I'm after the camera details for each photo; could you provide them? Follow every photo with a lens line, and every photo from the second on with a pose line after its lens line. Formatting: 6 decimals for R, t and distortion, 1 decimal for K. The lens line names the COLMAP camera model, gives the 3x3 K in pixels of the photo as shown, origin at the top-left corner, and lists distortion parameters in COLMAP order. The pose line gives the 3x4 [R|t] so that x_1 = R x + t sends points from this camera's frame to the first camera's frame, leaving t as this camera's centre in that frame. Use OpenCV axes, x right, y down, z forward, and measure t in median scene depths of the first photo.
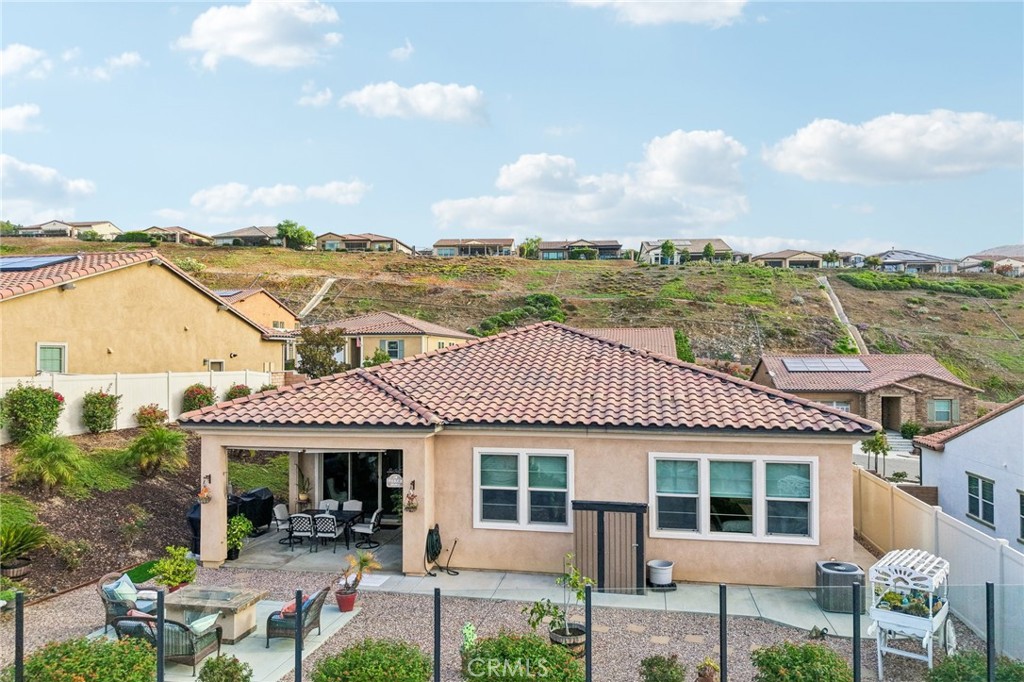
lens RADIAL K [[685.5, 0, 512.1], [0, 685.5, 356.9], [0, 0, 1]] dist [0.030196, -0.024975]
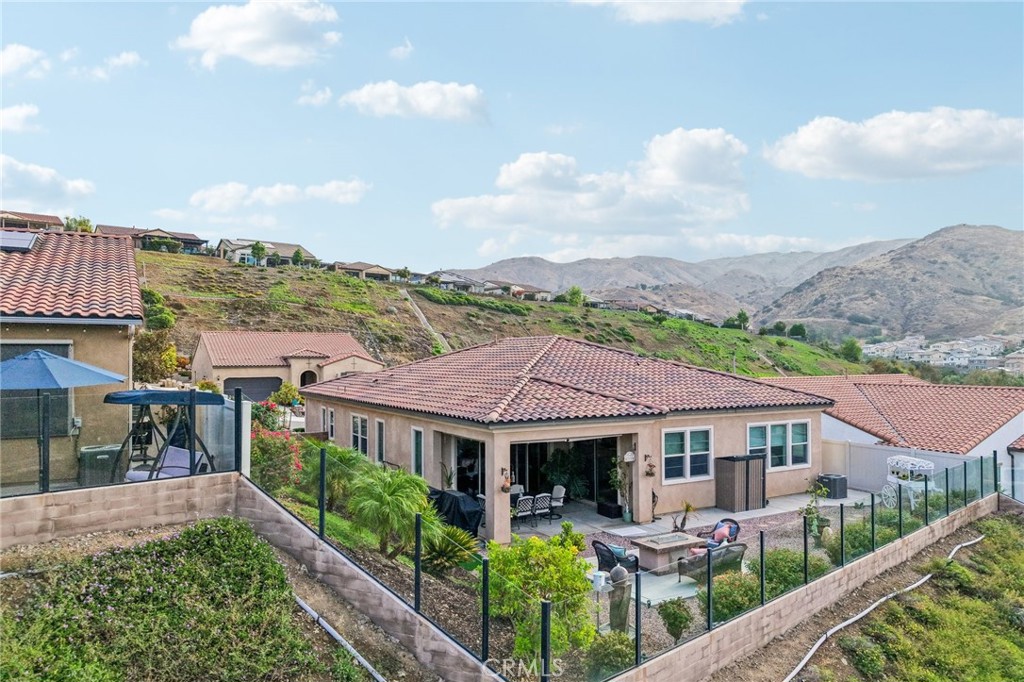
lens RADIAL K [[685.5, 0, 512.1], [0, 685.5, 356.9], [0, 0, 1]] dist [0.030196, -0.024975]
pose [[0.754463, 0.001364, 0.656341, -0.199049], [0.000365, 0.999997, -0.002498, -0.002110], [-0.656343, 0.002125, 0.754460, 0.021369]]
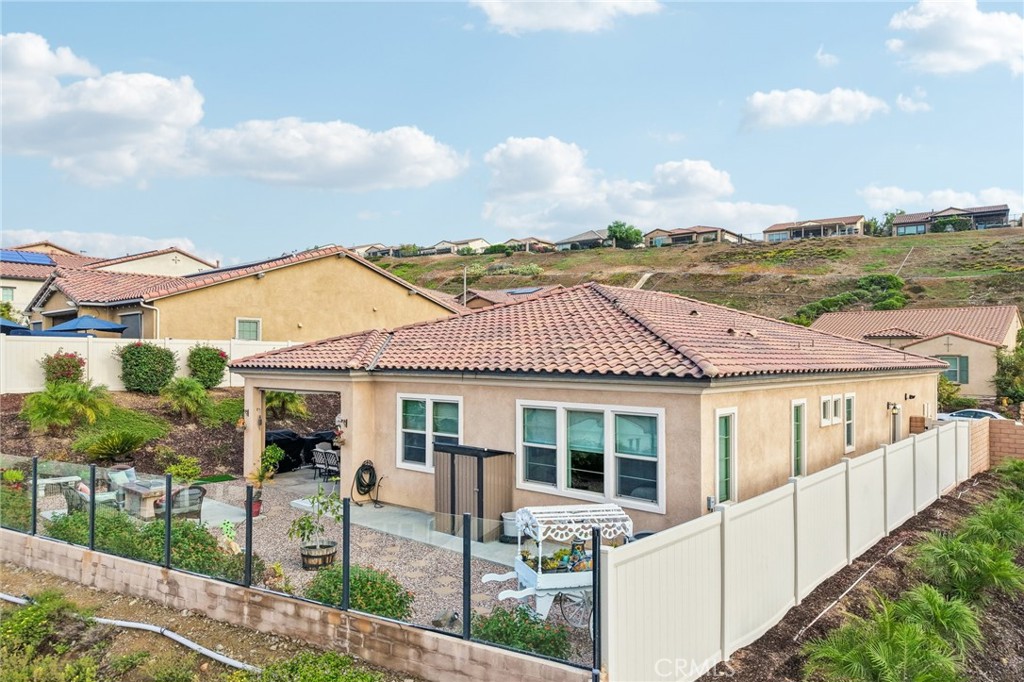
lens RADIAL K [[682.2, 0, 509.5], [0, 682.2, 352.7], [0, 0, 1]] dist [0.050955, -0.063311]
pose [[0.856065, -0.000527, -0.516869, 0.105539], [-0.002483, 0.999984, -0.005132, 0.012191], [0.516863, 0.005677, 0.856049, 0.028421]]
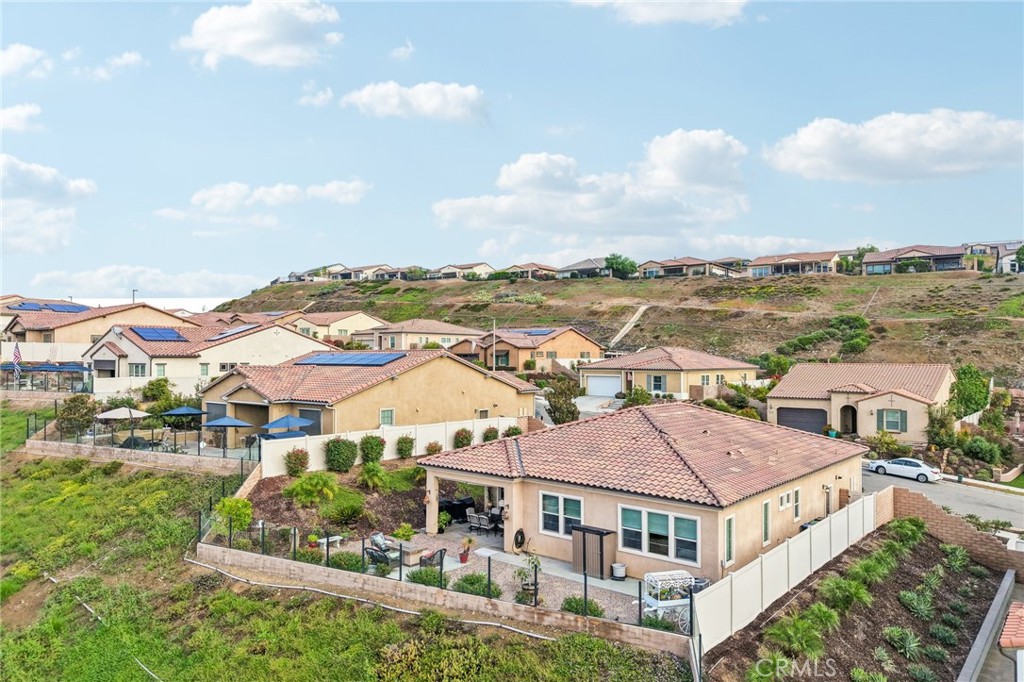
lens RADIAL K [[684.7, 0, 510.9], [0, 684.7, 357.4], [0, 0, 1]] dist [0.064527, -0.086866]
pose [[0.867964, 0.001077, -0.496627, 0.131905], [-0.000289, 0.999999, 0.001664, -0.038131], [0.496628, -0.001301, 0.867963, -0.109017]]
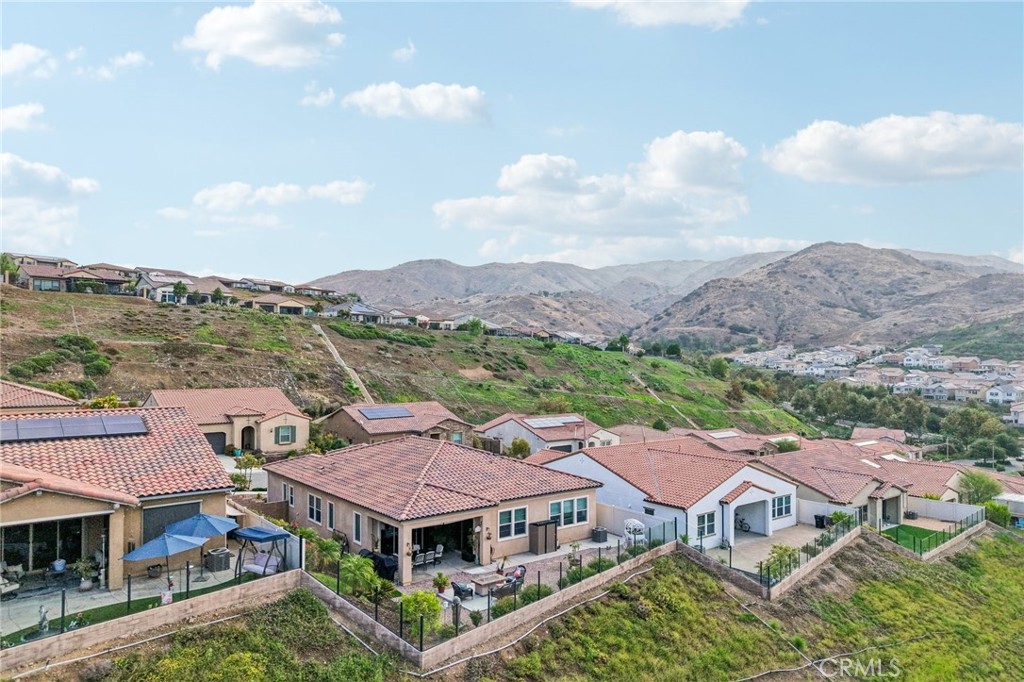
lens RADIAL K [[682.2, 0, 509.5], [0, 682.2, 352.7], [0, 0, 1]] dist [0.050955, -0.063311]
pose [[0.661303, 0.006577, 0.750090, -0.315832], [-0.002283, 0.999975, -0.006755, -0.071187], [-0.750116, 0.002754, 0.661301, -0.116848]]
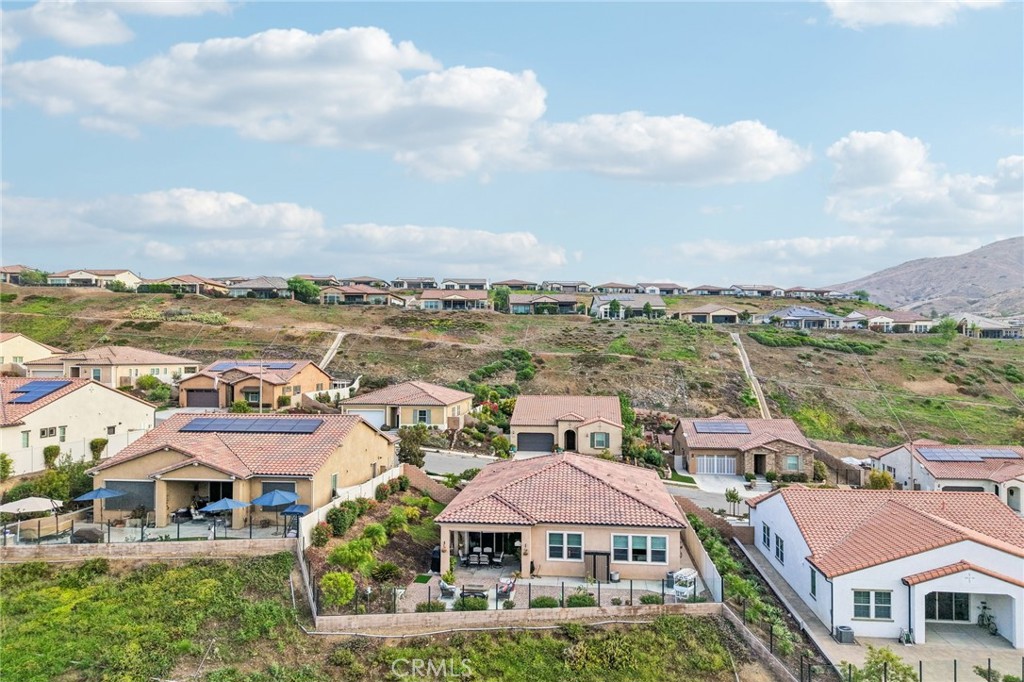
lens RADIAL K [[682.2, 0, 509.5], [0, 682.2, 352.7], [0, 0, 1]] dist [0.050955, -0.063311]
pose [[0.997474, 0.003236, 0.070965, -0.064311], [-0.002884, 0.999983, -0.005061, -0.090250], [-0.070980, 0.004844, 0.997466, -0.273829]]
